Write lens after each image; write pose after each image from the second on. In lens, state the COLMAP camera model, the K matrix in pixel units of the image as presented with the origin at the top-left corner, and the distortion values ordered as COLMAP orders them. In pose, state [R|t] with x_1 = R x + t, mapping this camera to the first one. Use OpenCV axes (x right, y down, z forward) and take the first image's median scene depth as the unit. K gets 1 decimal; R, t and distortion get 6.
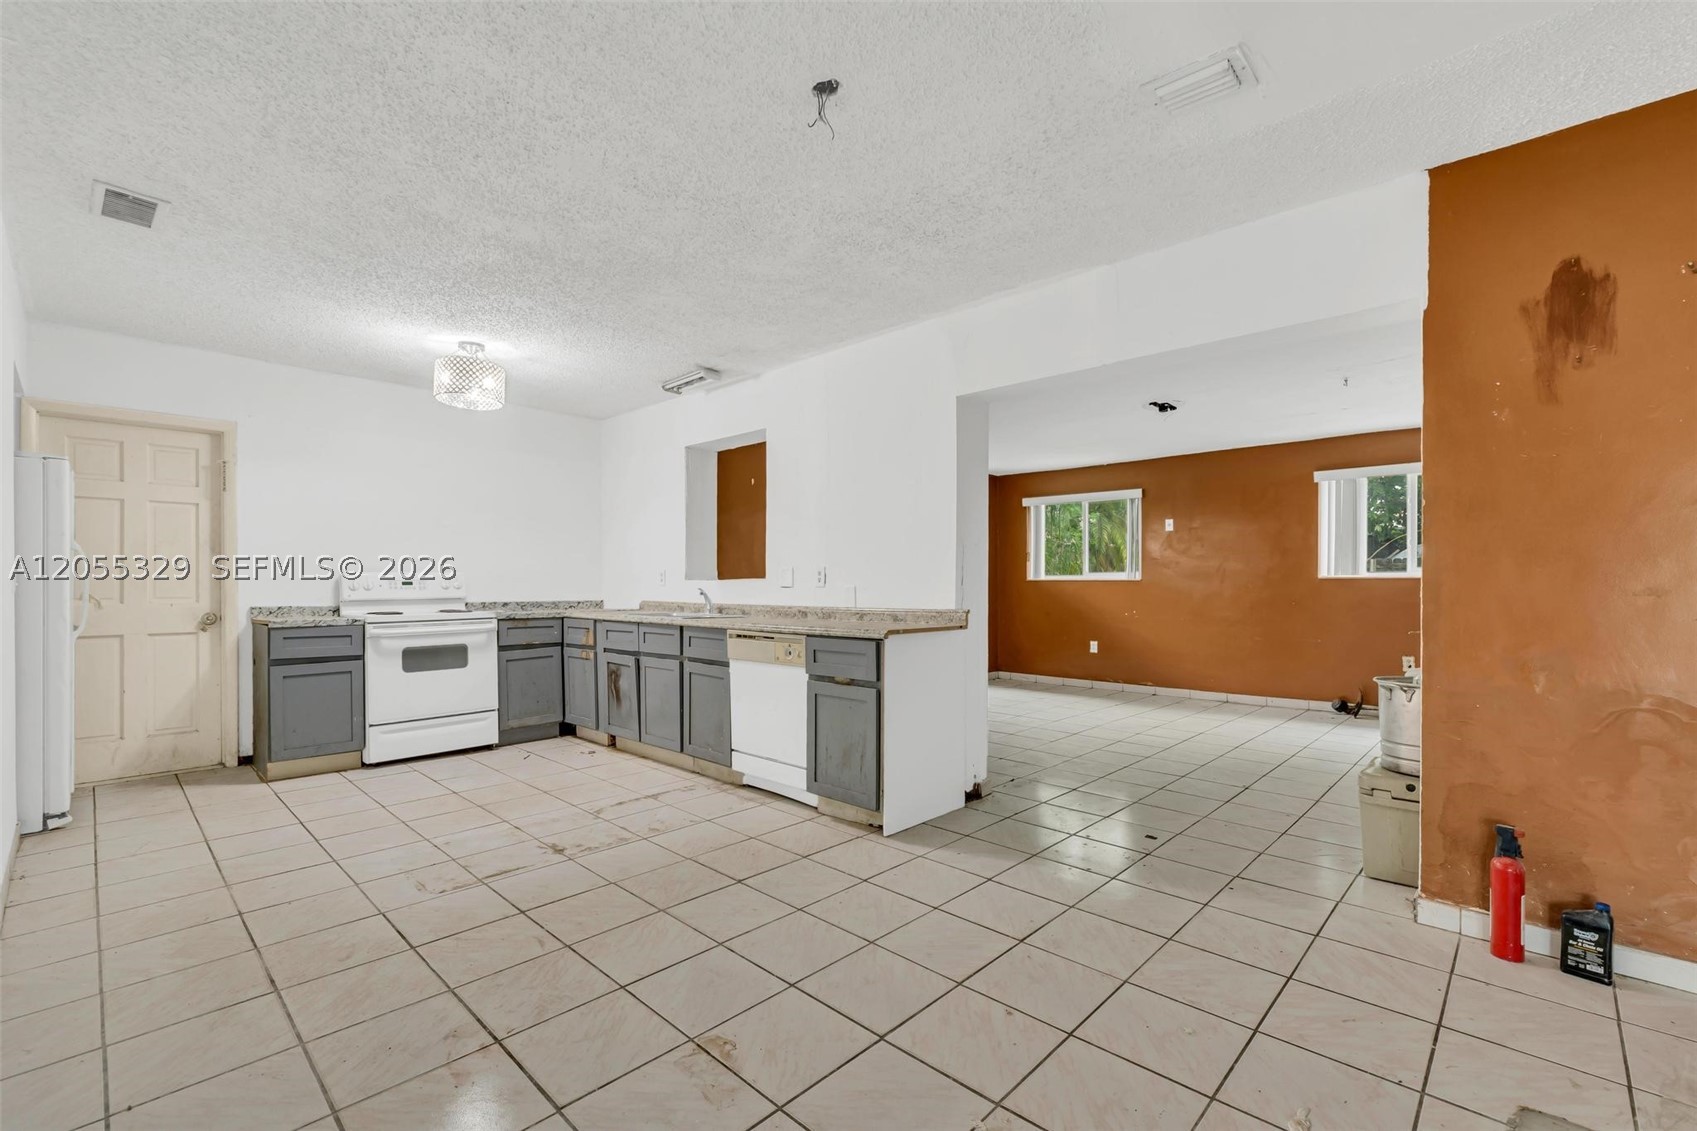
lens RADIAL K [[730.6, 0, 846.2], [0, 730.6, 584.4], [0, 0, 1]] dist [-0.001234, -0.000976]
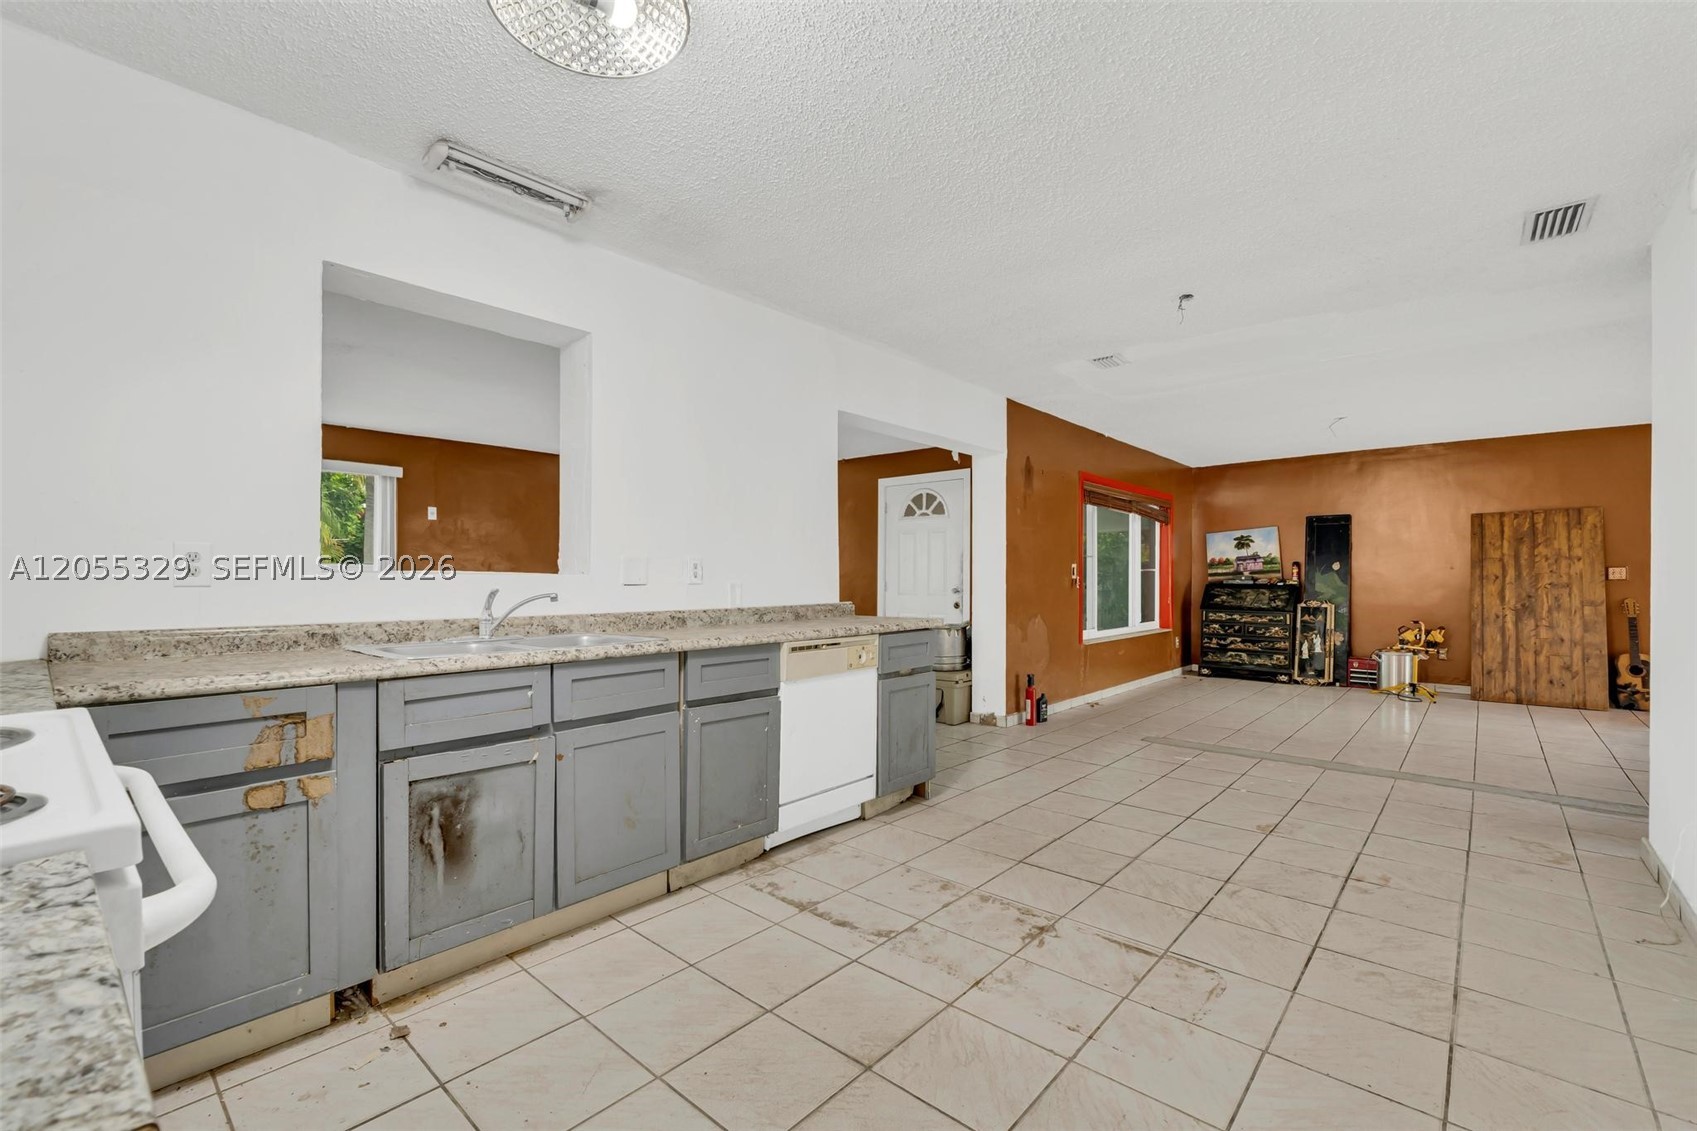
lens RADIAL K [[730.6, 0, 854.4], [0, 730.6, 581.3], [0, 0, 1]] dist [-0.001234, -0.000976]
pose [[-0.047350, -0.005195, 0.998865, -0.786374], [0.002030, 0.999984, 0.005297, -0.002682], [-0.998876, 0.002278, -0.047338, 0.846530]]
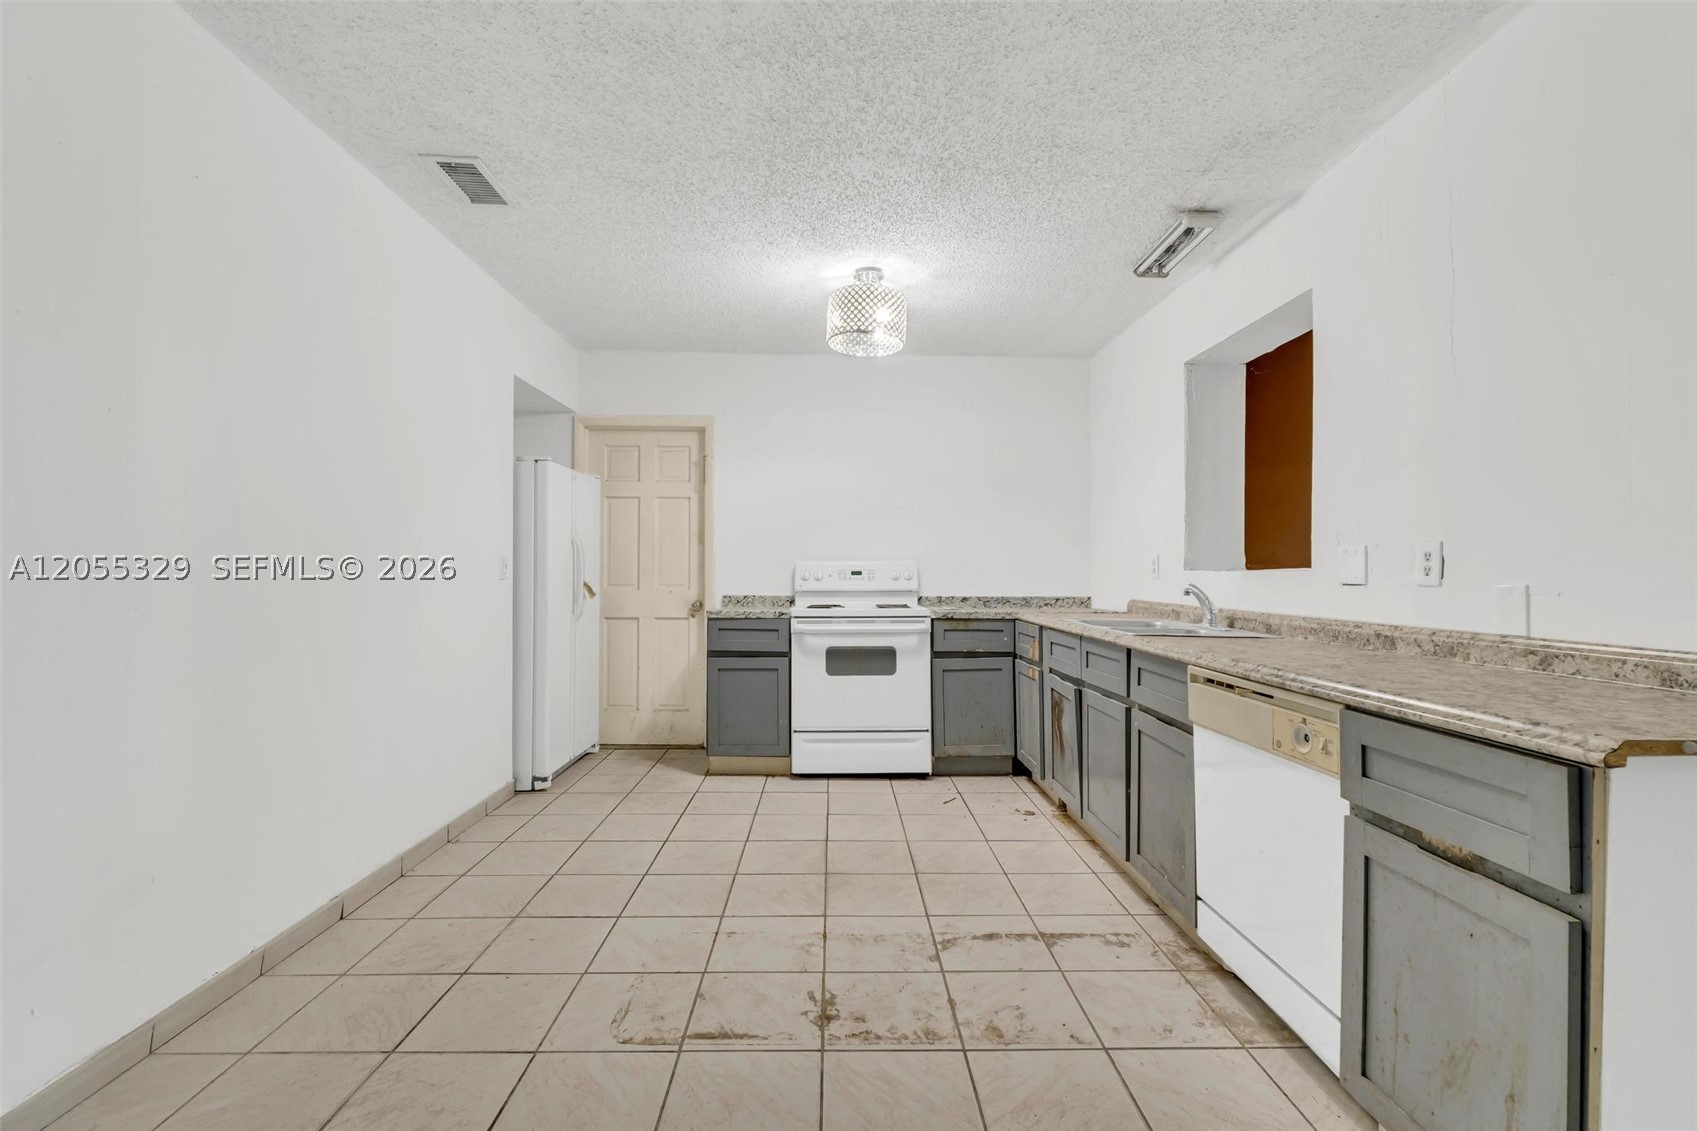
lens RADIAL K [[730.6, 0, 845.4], [0, 730.6, 570.7], [0, 0, 1]] dist [-0.001234, -0.000976]
pose [[0.704094, 0.002880, -0.710101, 0.031095], [-0.007084, 0.999970, -0.002970, -0.001986], [0.710071, 0.007122, 0.704094, 0.401355]]
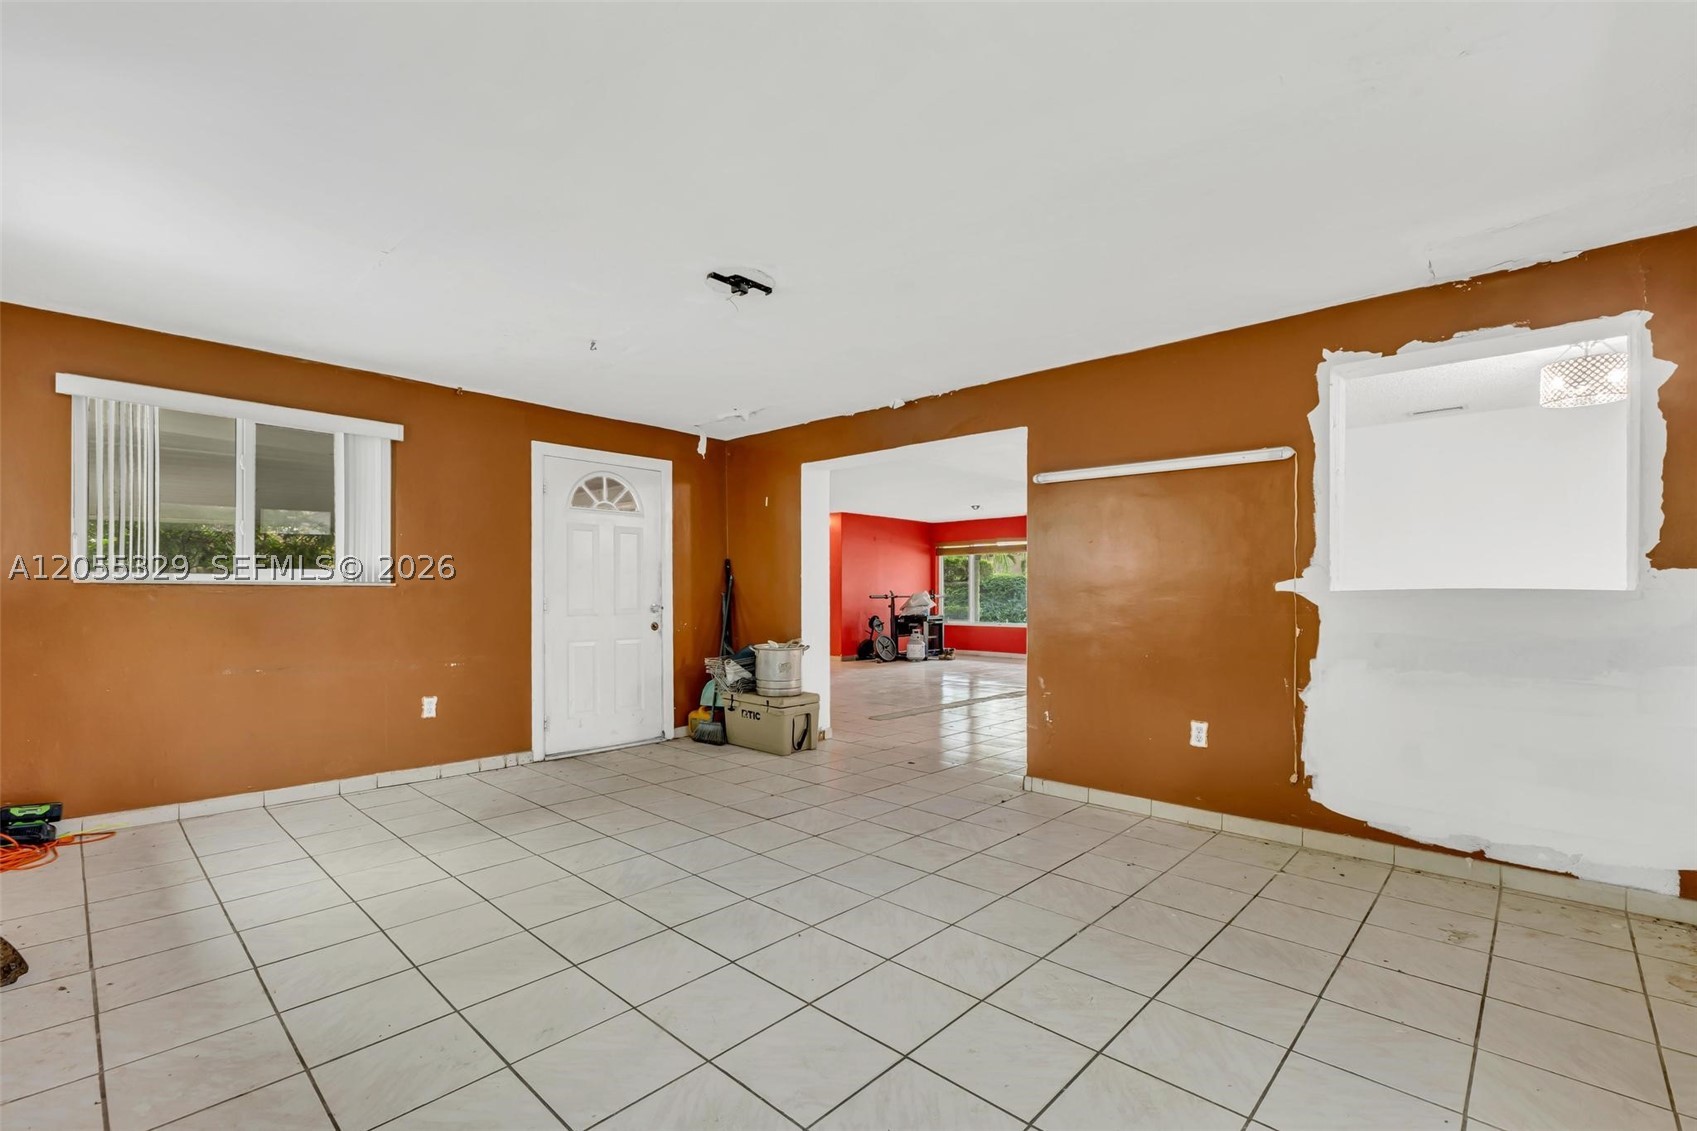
lens RADIAL K [[730.6, 0, 874.5], [0, 730.6, 596.0], [0, 0, 1]] dist [-0.001234, -0.000976]
pose [[-0.999379, -0.003501, -0.035053, 0.372079], [-0.003719, 0.999974, 0.006163, -0.004215], [0.035030, 0.006289, -0.999366, 1.778820]]
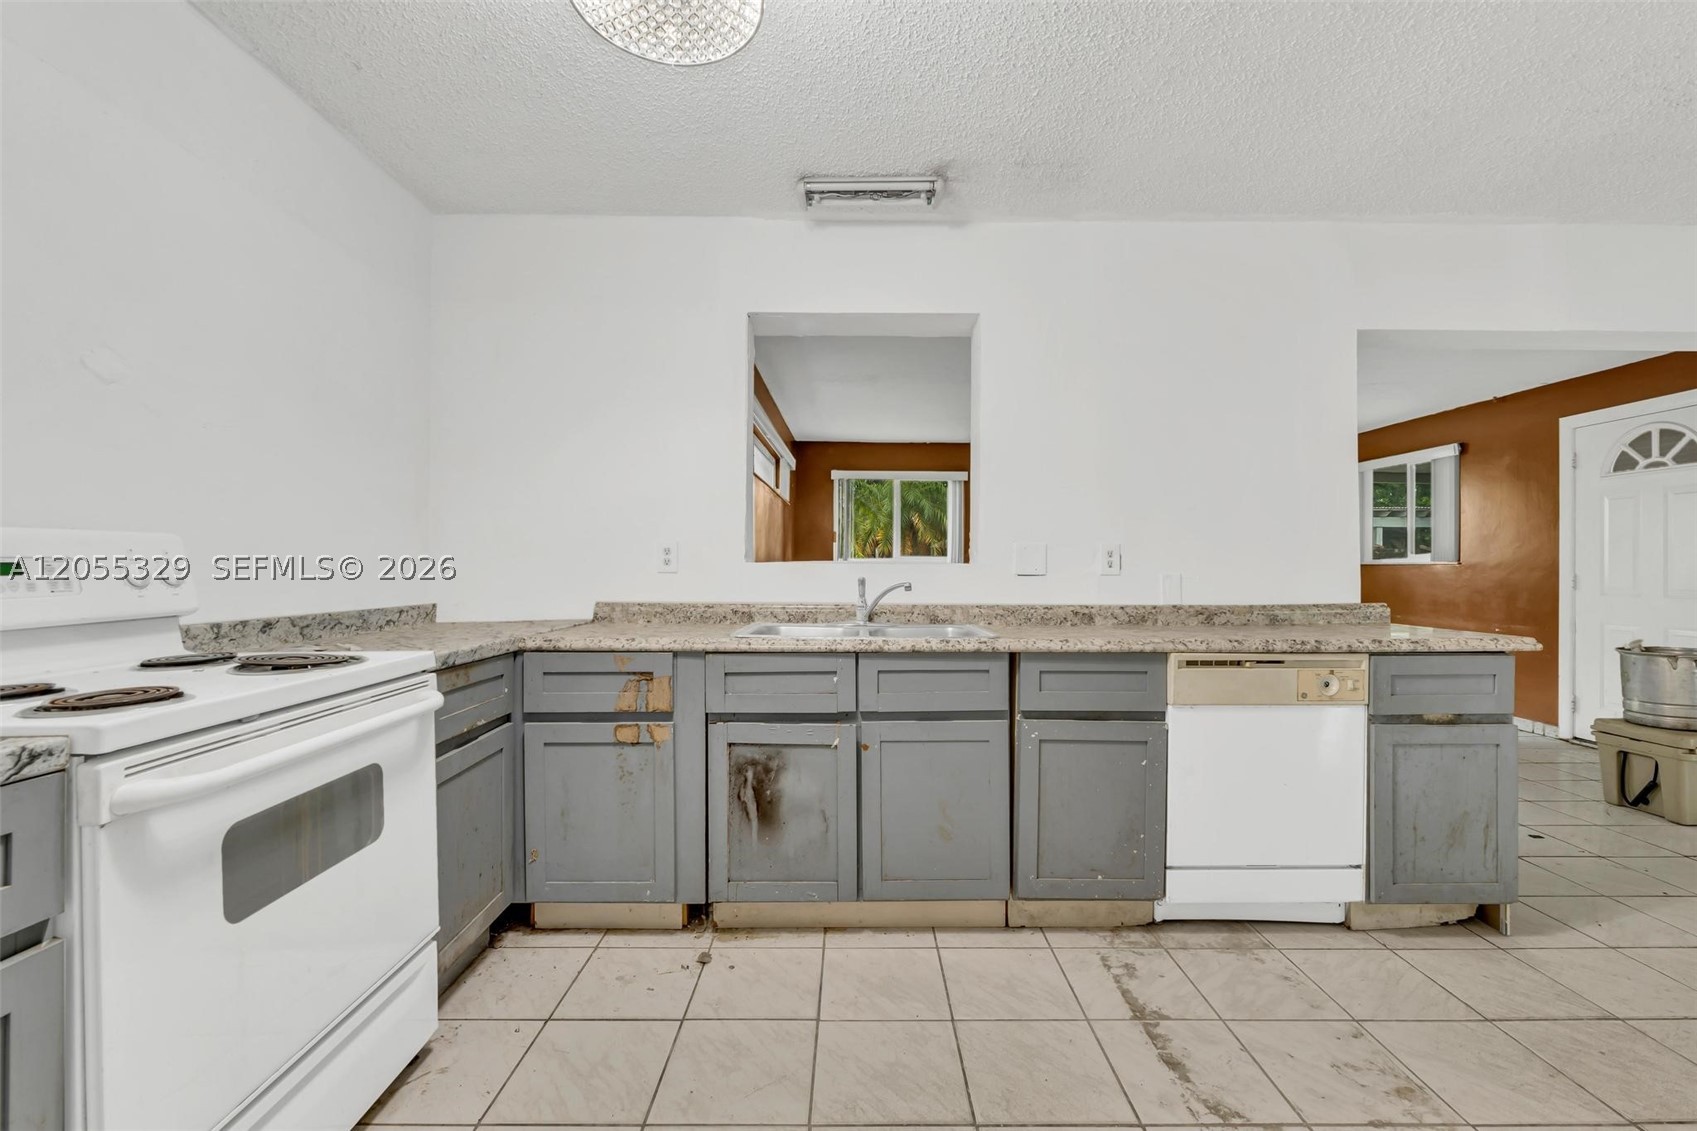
lens RADIAL K [[730.6, 0, 852.7], [0, 730.6, 555.0], [0, 0, 1]] dist [-0.001234, -0.000976]
pose [[0.716460, 0.012558, 0.697515, -0.635407], [-0.001797, 0.999868, -0.016156, -0.002795], [-0.697626, 0.010321, 0.716388, 0.675764]]
